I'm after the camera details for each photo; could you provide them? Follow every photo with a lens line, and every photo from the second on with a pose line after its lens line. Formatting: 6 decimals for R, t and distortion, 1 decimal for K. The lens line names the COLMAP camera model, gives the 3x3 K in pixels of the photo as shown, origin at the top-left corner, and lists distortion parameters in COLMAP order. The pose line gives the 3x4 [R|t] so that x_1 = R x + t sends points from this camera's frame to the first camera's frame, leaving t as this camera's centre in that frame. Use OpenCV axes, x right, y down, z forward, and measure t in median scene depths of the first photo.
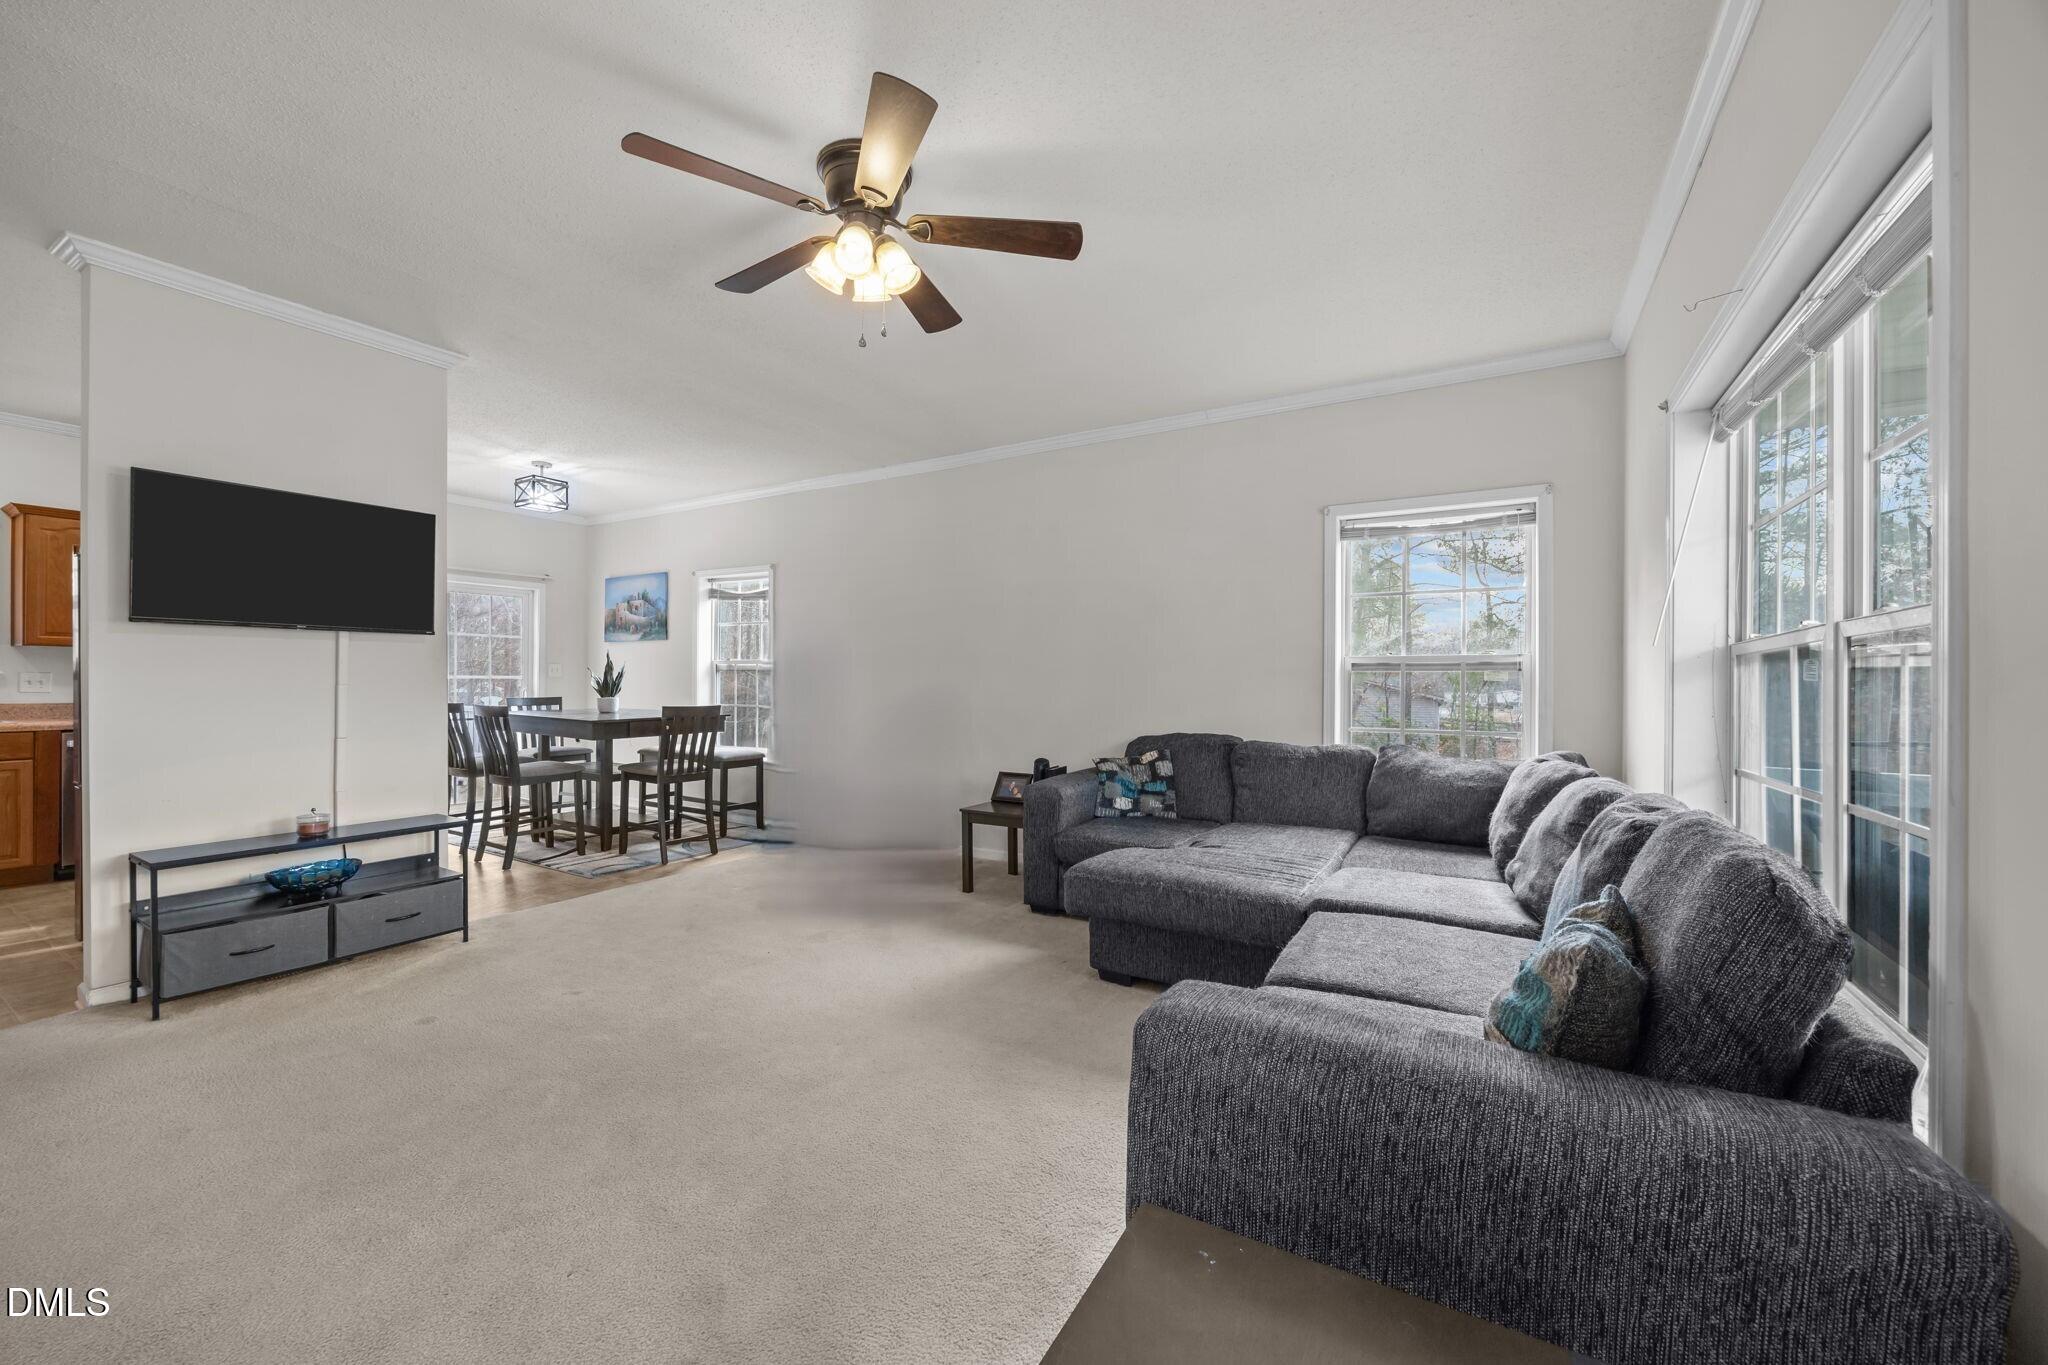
lens RADIAL K [[781.4, 0, 1013.4], [0, 781.4, 681.9], [0, 0, 1]] dist [-0.006268, 0.000635]
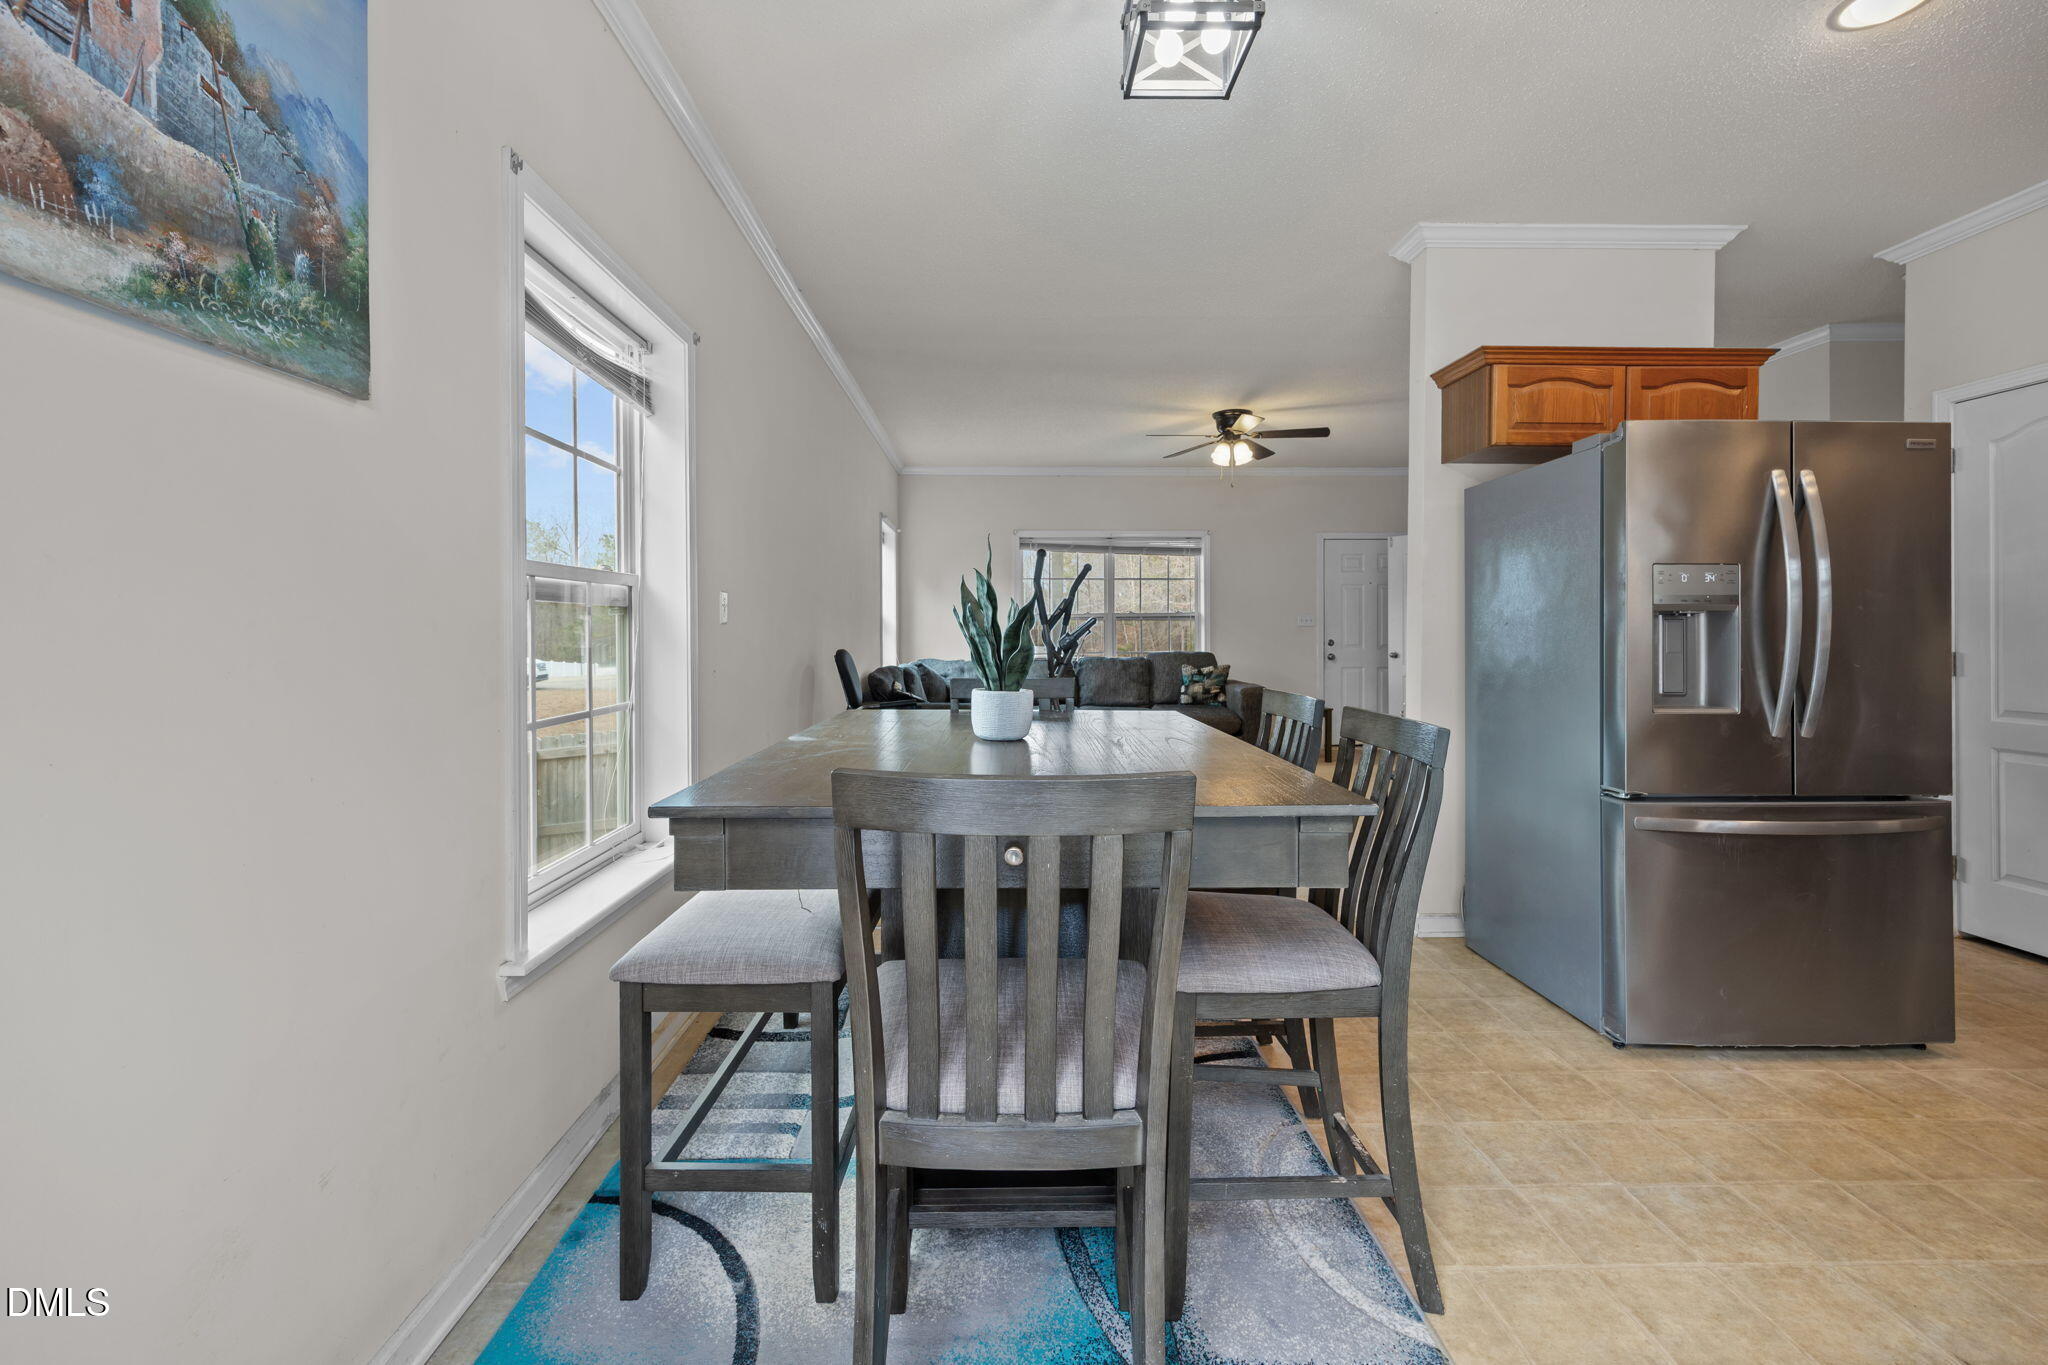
lens RADIAL K [[845.4, 0, 1008.2], [0, 845.4, 633.4], [0, 0, 1]] dist [0.010168, -0.000931]
pose [[-0.527807, -0.011888, 0.849281, -1.299516], [0.000278, 0.999900, 0.014169, -0.012004], [-0.849364, 0.007715, -0.527751, 1.888957]]
